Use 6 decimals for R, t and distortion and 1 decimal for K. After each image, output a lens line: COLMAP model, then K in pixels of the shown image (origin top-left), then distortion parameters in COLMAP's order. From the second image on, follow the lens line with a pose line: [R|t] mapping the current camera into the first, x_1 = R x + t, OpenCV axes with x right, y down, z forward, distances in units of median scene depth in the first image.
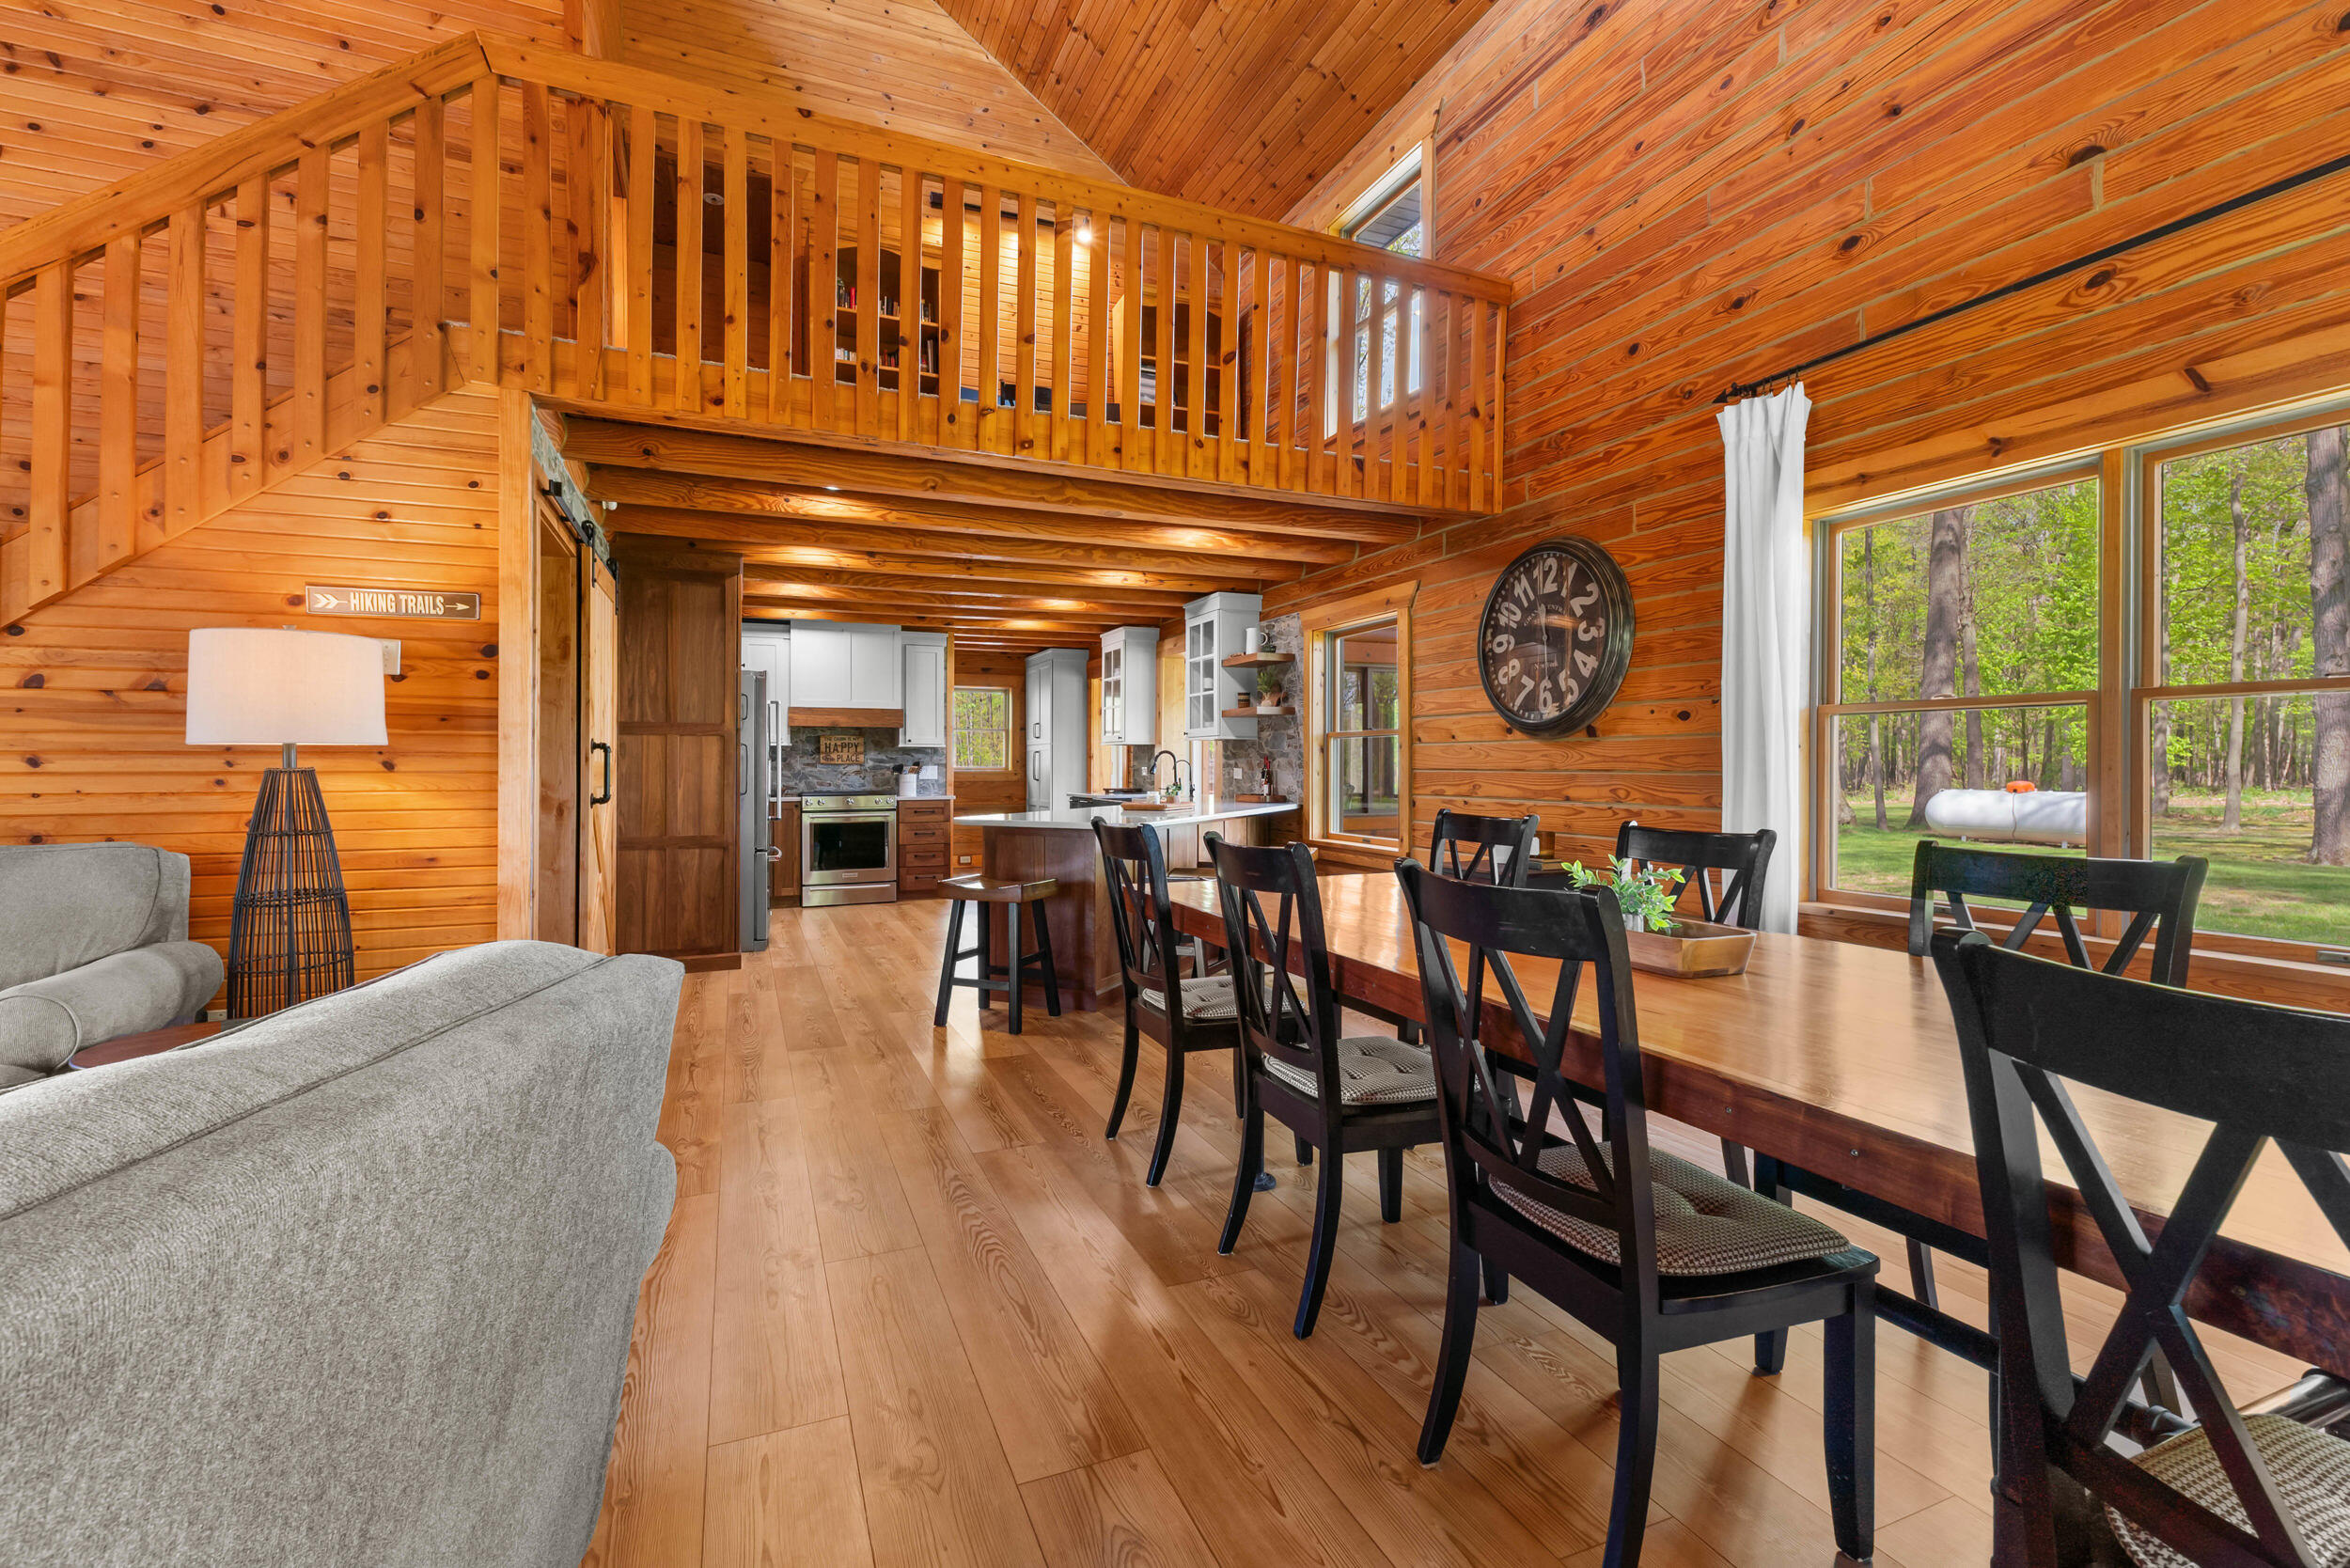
lens RADIAL K [[1007.8, 0, 1166.7], [0, 1007.8, 770.6], [0, 0, 1]] dist [0.001974, 0.000342]
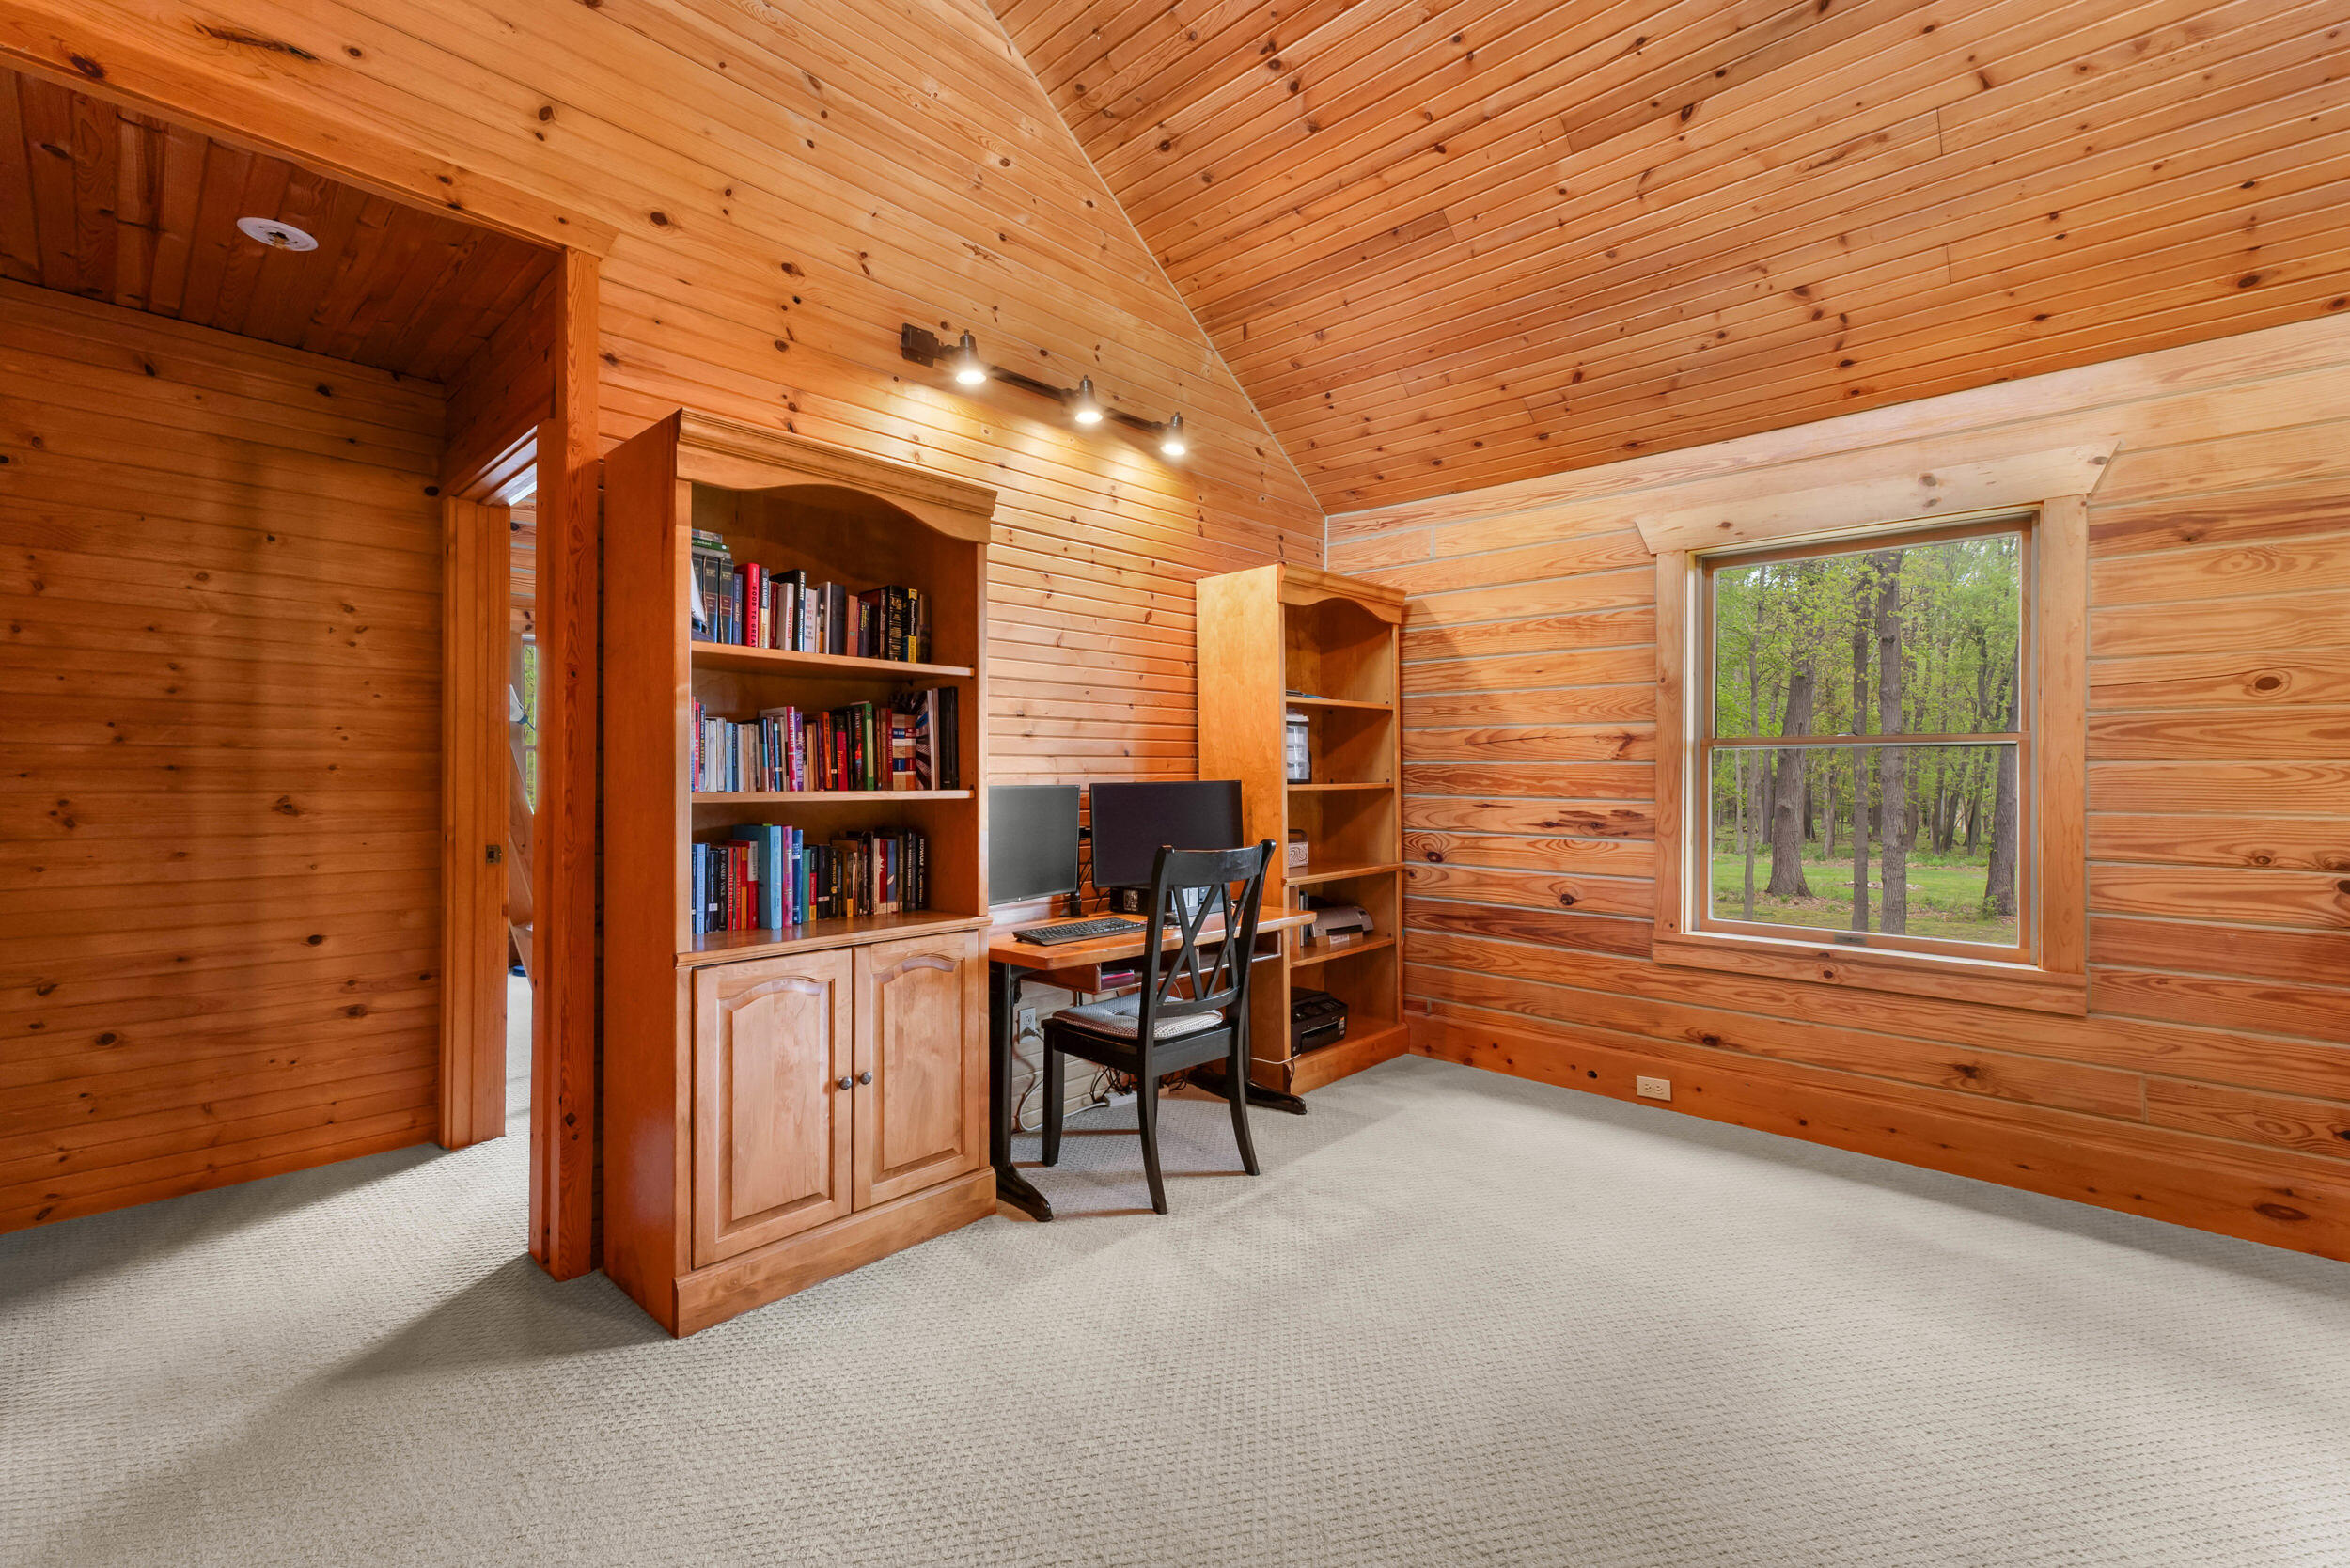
lens RADIAL K [[1007.8, 0, 1175.8], [0, 1007.8, 780.3], [0, 0, 1]] dist [0.001974, 0.000342]
pose [[0.912467, 0.001318, 0.409147, -0.300688], [-0.000304, 0.999997, -0.002544, -0.367942], [-0.409149, 0.002197, 0.912465, 0.543310]]
